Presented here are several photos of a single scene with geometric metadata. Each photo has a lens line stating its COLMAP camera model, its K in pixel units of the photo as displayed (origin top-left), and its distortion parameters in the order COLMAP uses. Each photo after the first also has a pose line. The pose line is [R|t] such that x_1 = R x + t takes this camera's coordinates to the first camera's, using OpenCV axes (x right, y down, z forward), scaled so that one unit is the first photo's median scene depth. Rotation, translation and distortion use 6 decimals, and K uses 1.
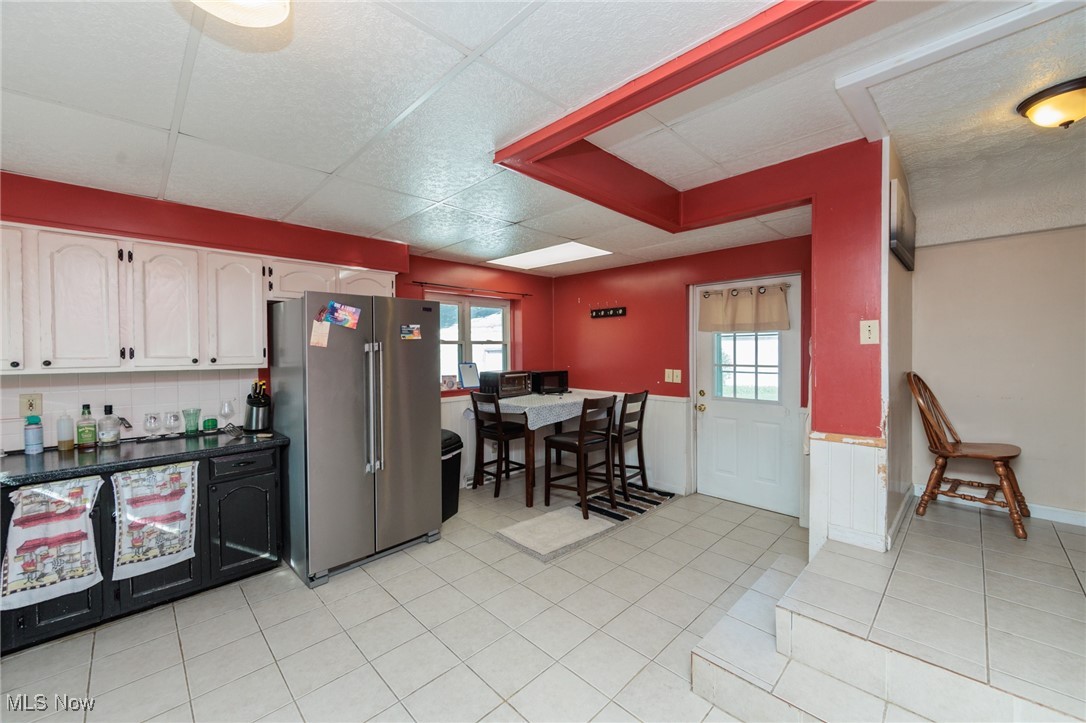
lens RADIAL K [[431.1, 0, 548.9], [0, 431.1, 355.9], [0, 0, 1]] dist [-0.001668, -0.000122]
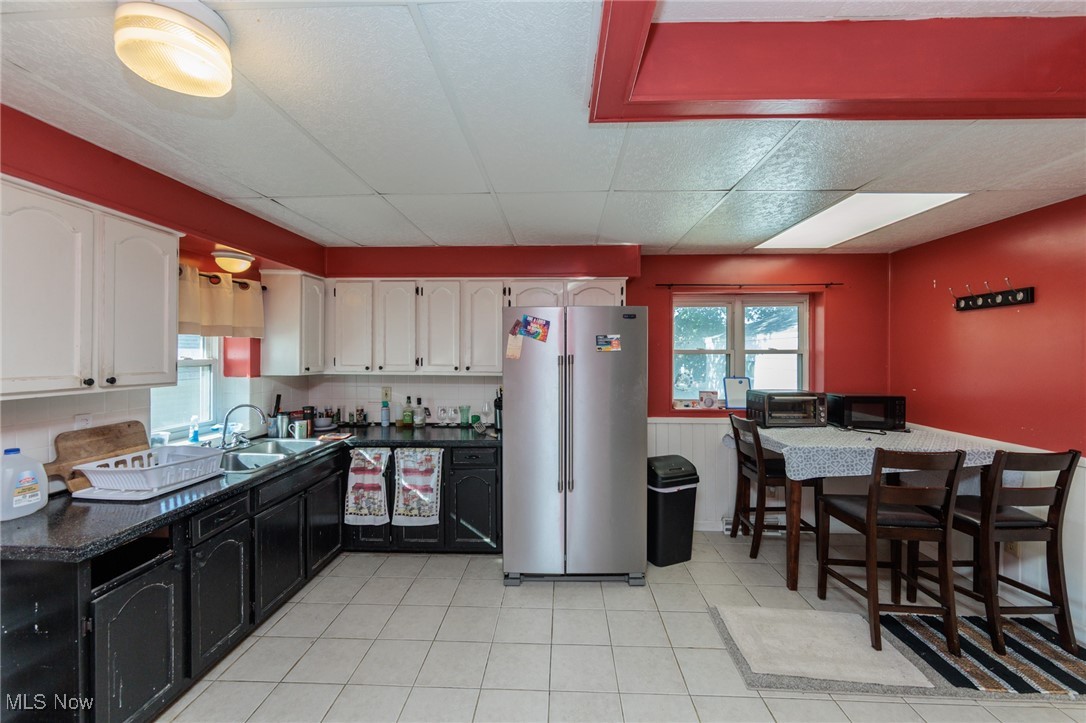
lens RADIAL K [[431.1, 0, 541.4], [0, 431.1, 358.1], [0, 0, 1]] dist [-0.001668, -0.000122]
pose [[0.673998, 0.014298, -0.738595, 0.250271], [-0.017947, 0.999834, 0.002978, -0.024121], [0.738515, 0.011249, 0.674143, 0.293930]]
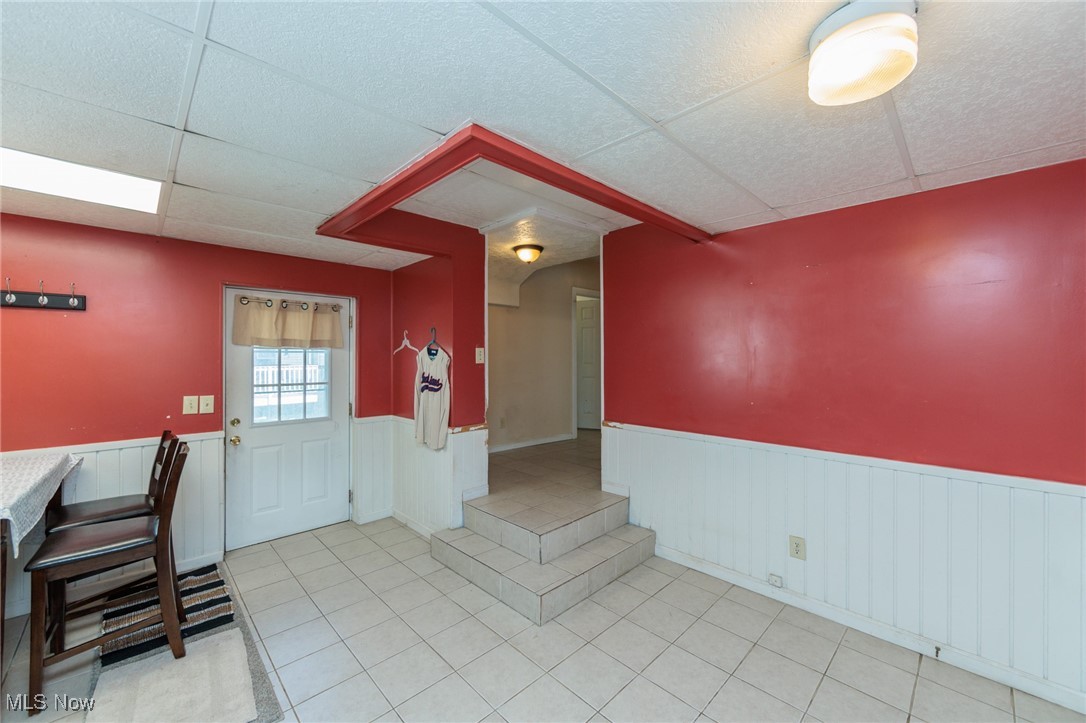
lens RADIAL K [[431.1, 0, 535.1], [0, 431.1, 353.9], [0, 0, 1]] dist [-0.001668, -0.000122]
pose [[0.007307, 0.017999, 0.999811, -0.613416], [0.016244, 0.999704, -0.018115, -0.023032], [-0.999841, 0.016374, 0.007013, 0.606182]]
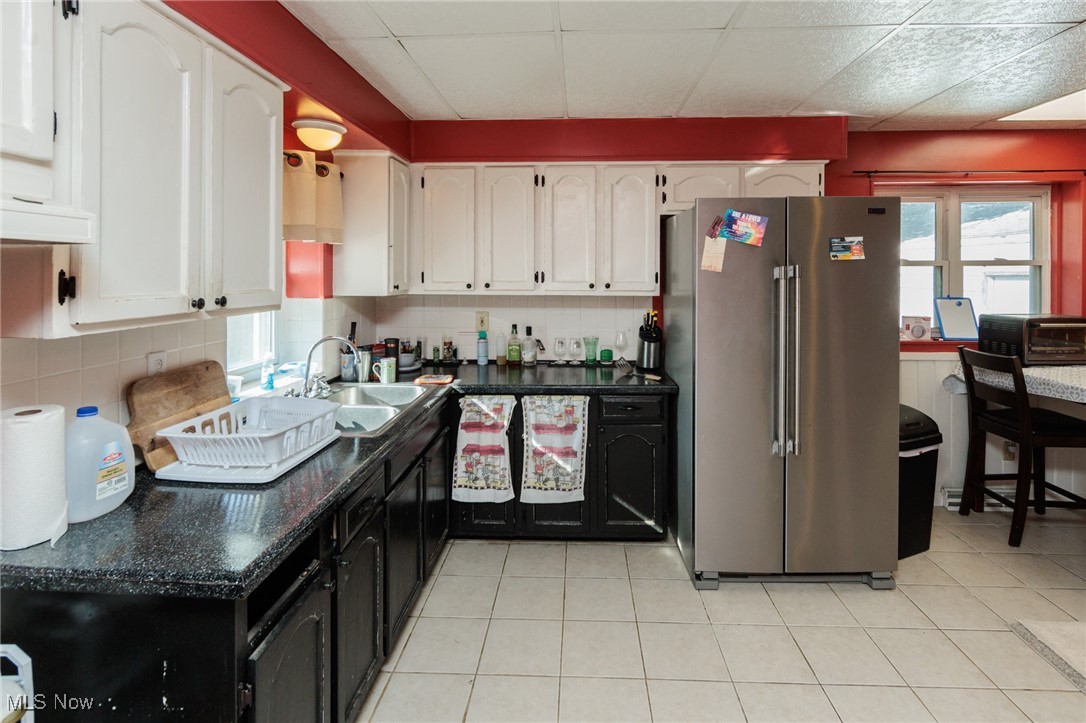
lens RADIAL K [[528.0, 0, 550.8], [0, 528.0, 277.2], [0, 0, 1]] dist [-0.001616, 0.000591]
pose [[0.673638, 0.013294, -0.738942, -0.038456], [-0.015459, 0.999873, 0.003896, -0.009185], [0.738900, 0.008799, 0.673758, 0.151944]]
